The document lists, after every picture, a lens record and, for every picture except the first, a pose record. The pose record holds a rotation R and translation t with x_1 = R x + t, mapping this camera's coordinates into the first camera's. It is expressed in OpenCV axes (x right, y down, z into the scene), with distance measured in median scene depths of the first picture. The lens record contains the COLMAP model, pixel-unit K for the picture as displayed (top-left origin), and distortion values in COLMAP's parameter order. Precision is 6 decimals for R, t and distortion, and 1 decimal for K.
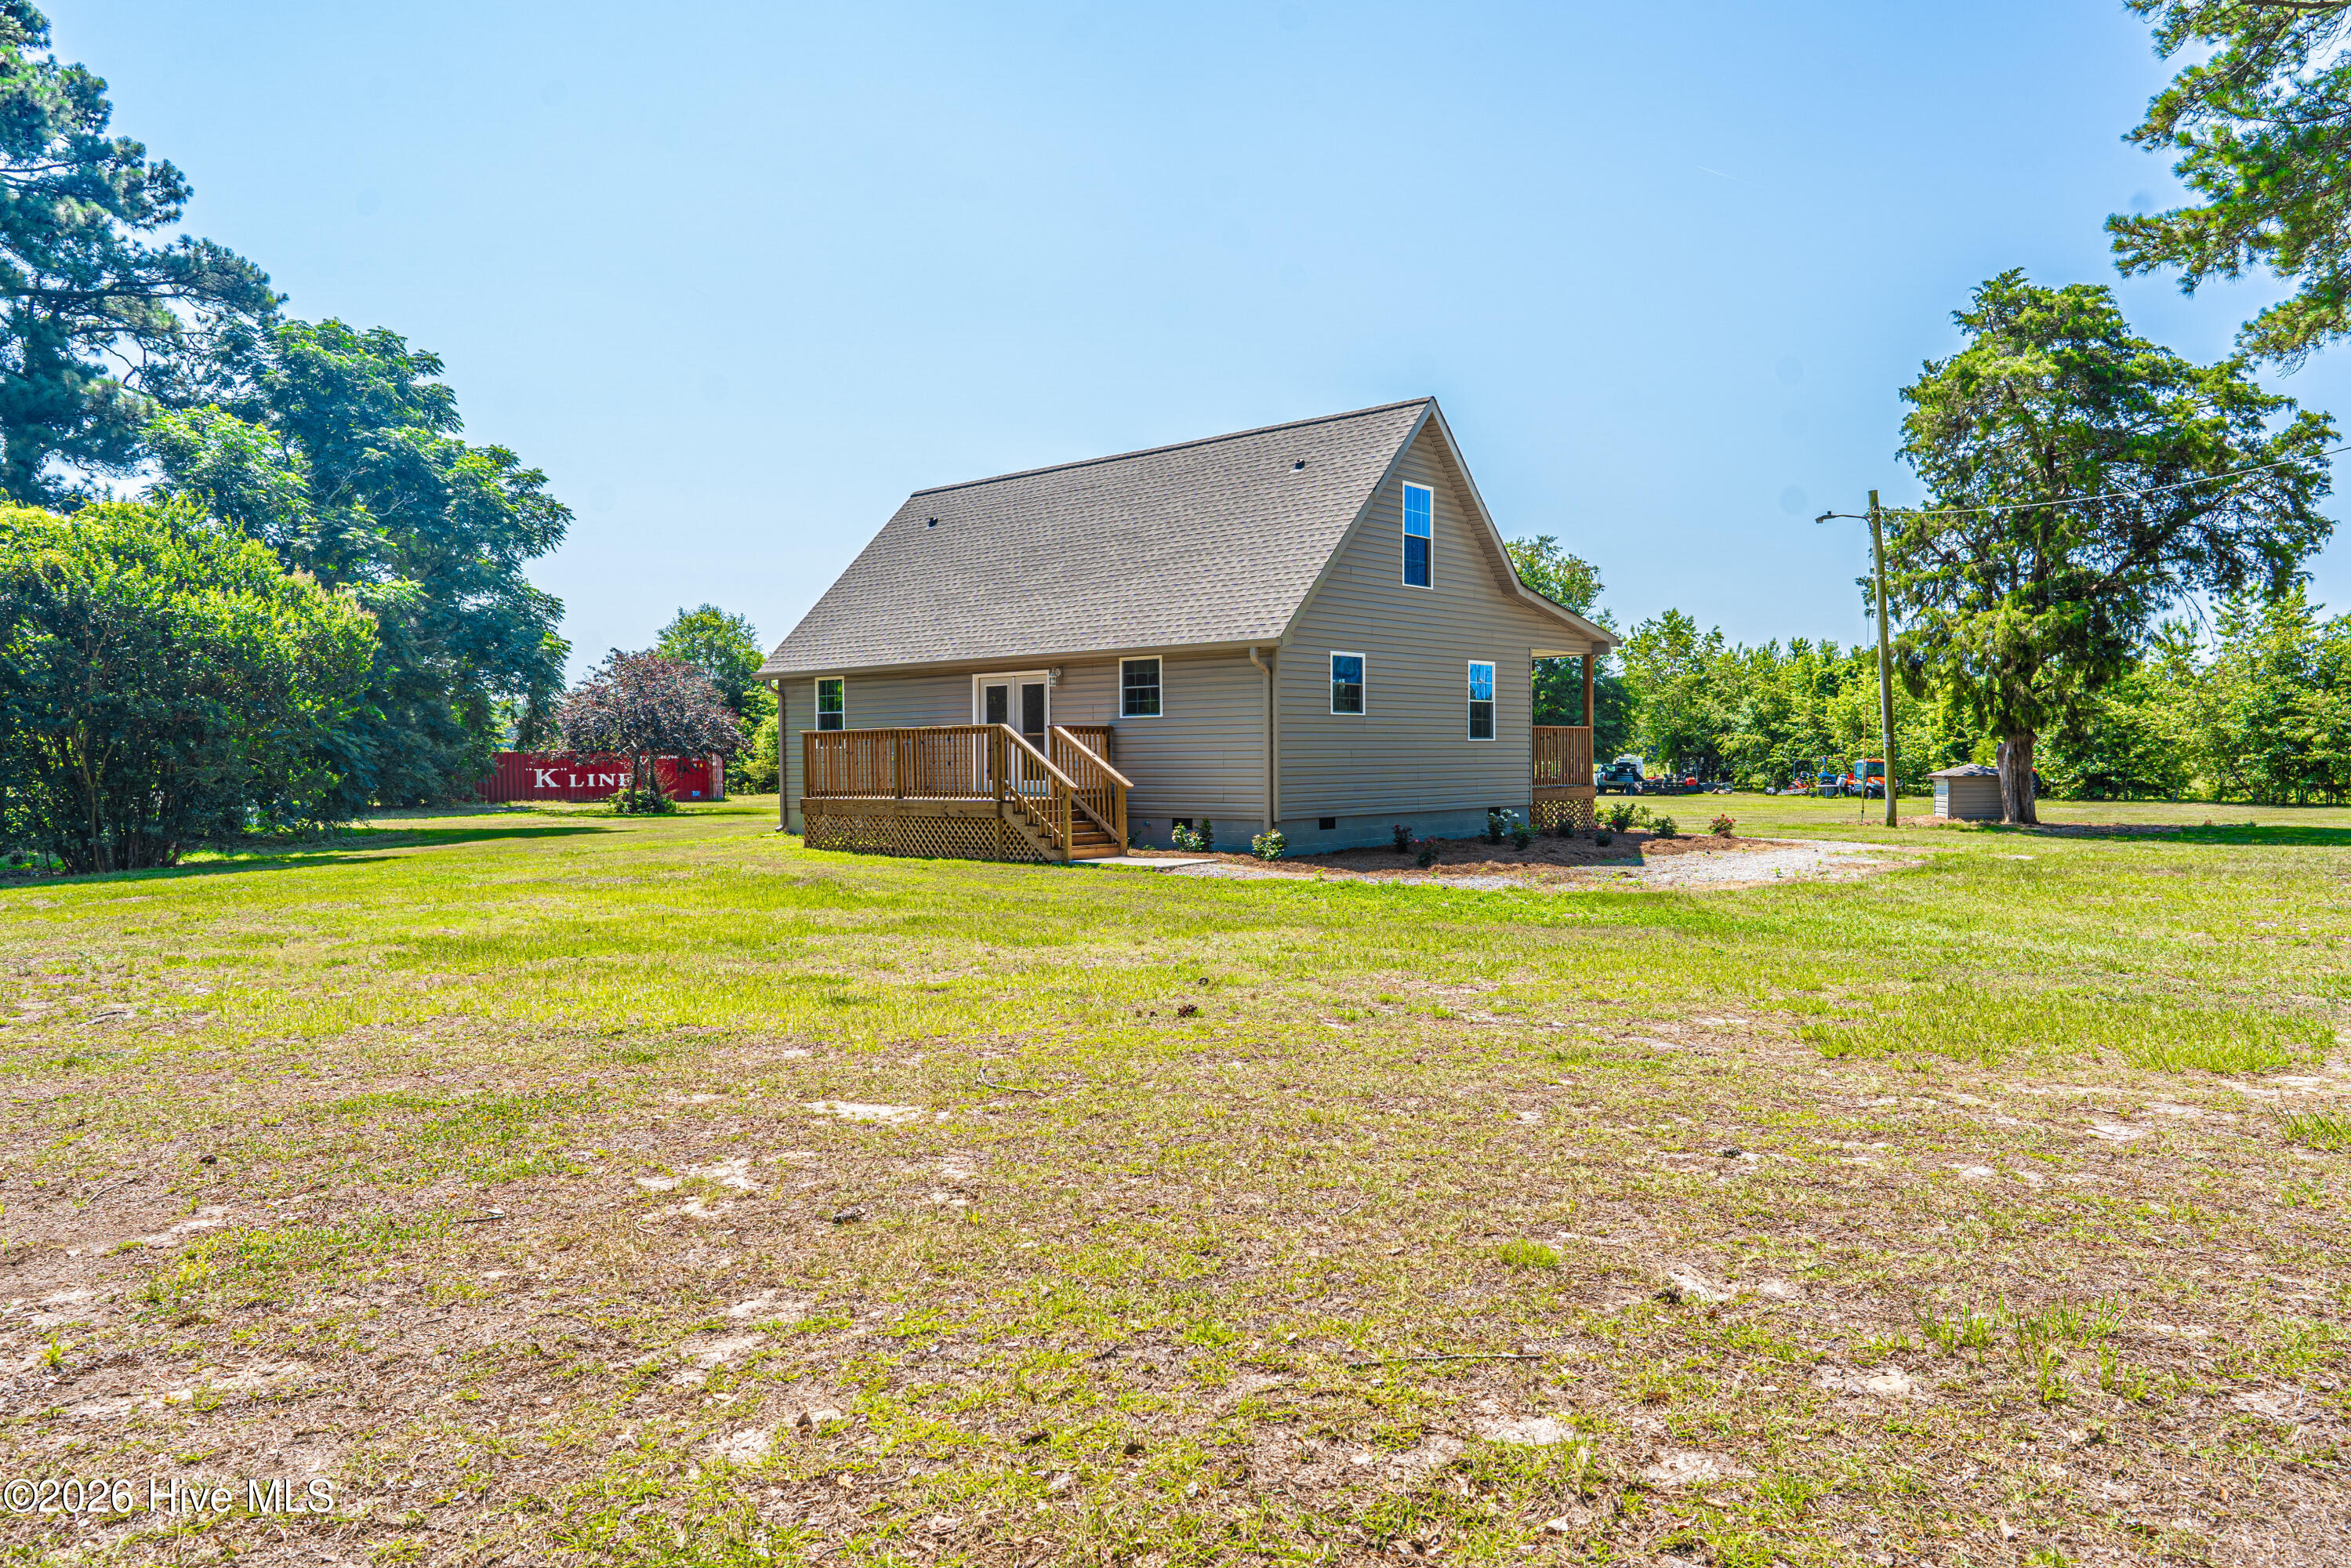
lens RADIAL K [[1573.1, 0, 1174.2], [0, 1573.1, 780.6], [0, 0, 1]] dist [-0.002577, 0.007449]
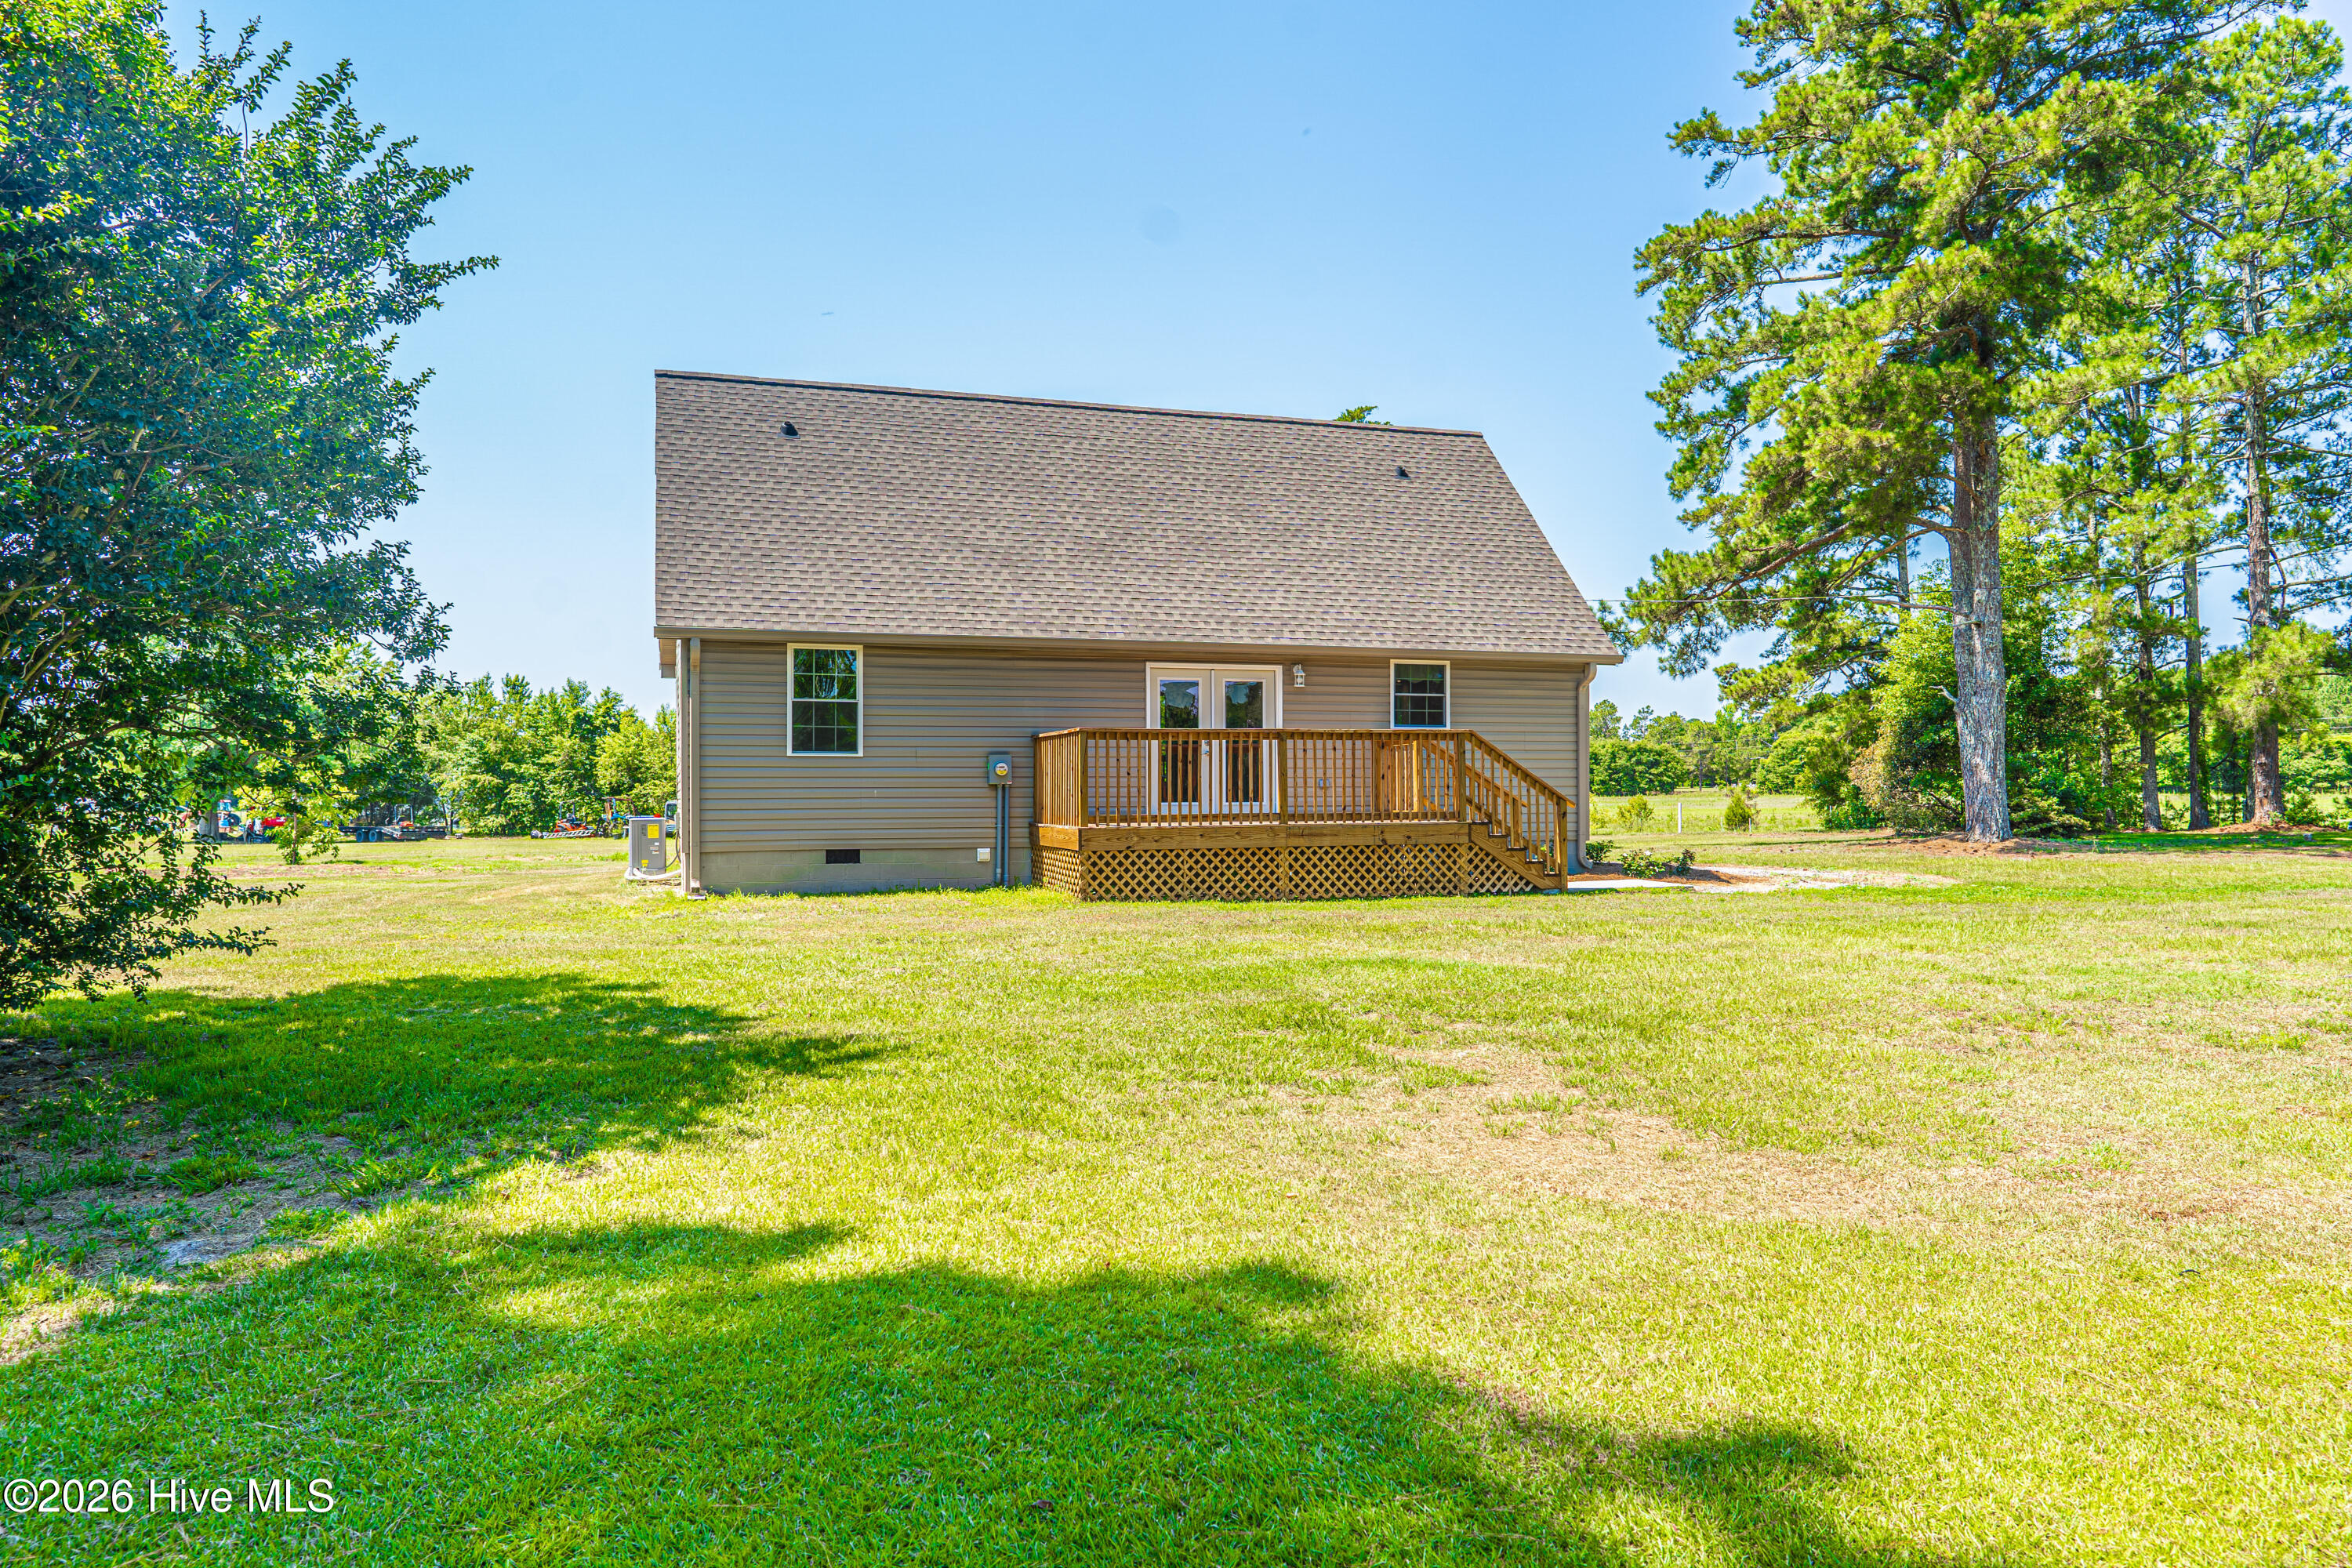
lens RADIAL K [[1573.7, 0, 1165.6], [0, 1573.7, 787.3], [0, 0, 1]] dist [-0.002577, 0.007449]
pose [[0.504956, 0.010666, 0.863079, -0.778591], [0.012789, 0.999721, -0.019836, 0.007672], [-0.863050, 0.021054, 0.504679, 0.612486]]
